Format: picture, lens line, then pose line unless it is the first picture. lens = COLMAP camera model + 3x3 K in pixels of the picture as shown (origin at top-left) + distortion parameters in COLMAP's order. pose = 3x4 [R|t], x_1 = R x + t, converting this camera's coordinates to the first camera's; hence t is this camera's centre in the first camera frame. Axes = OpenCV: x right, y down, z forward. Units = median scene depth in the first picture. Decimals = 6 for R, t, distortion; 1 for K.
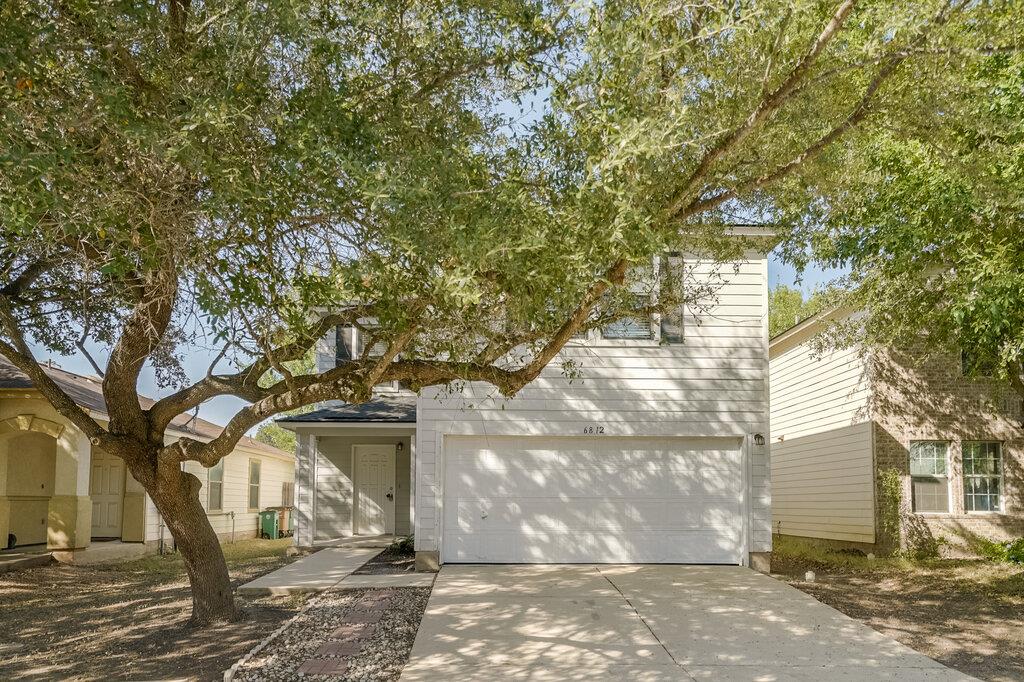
lens RADIAL K [[663.5, 0, 512.0], [0, 663.5, 341.0], [0, 0, 1]] dist [0.002155, 0.000244]
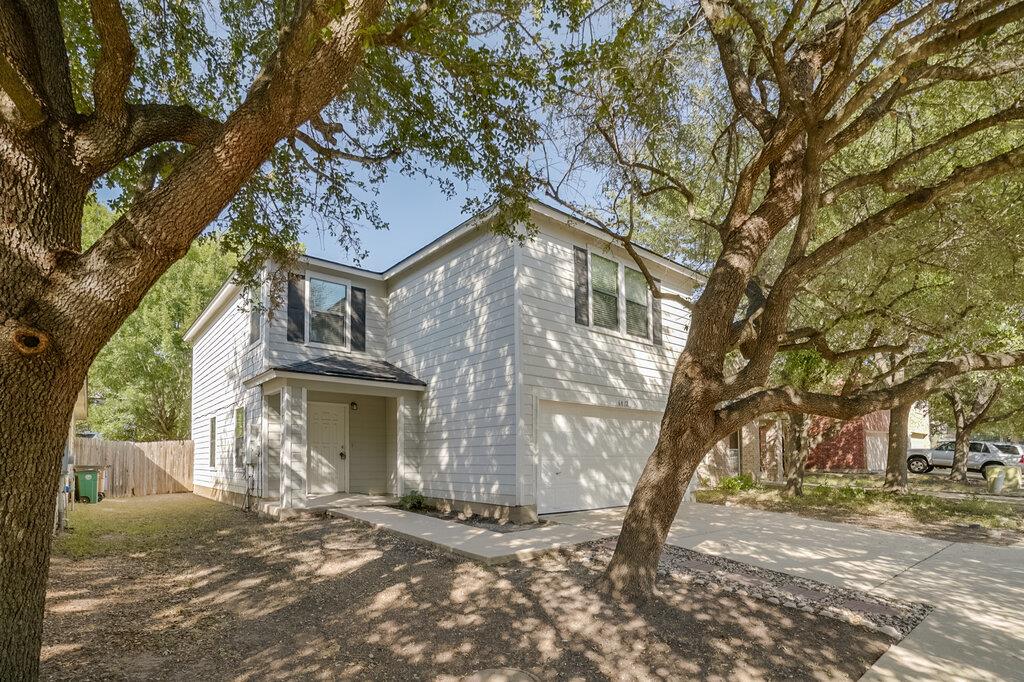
lens RADIAL K [[492.9, 0, 512.0], [0, 492.9, 341.0], [0, 0, 1]] dist [-0.027619, 0.000029]
pose [[0.788634, 0.137285, 0.599341, -0.641199], [-0.138114, 0.989398, -0.044896, 0.088294], [-0.599151, -0.047371, 0.799234, 0.371246]]
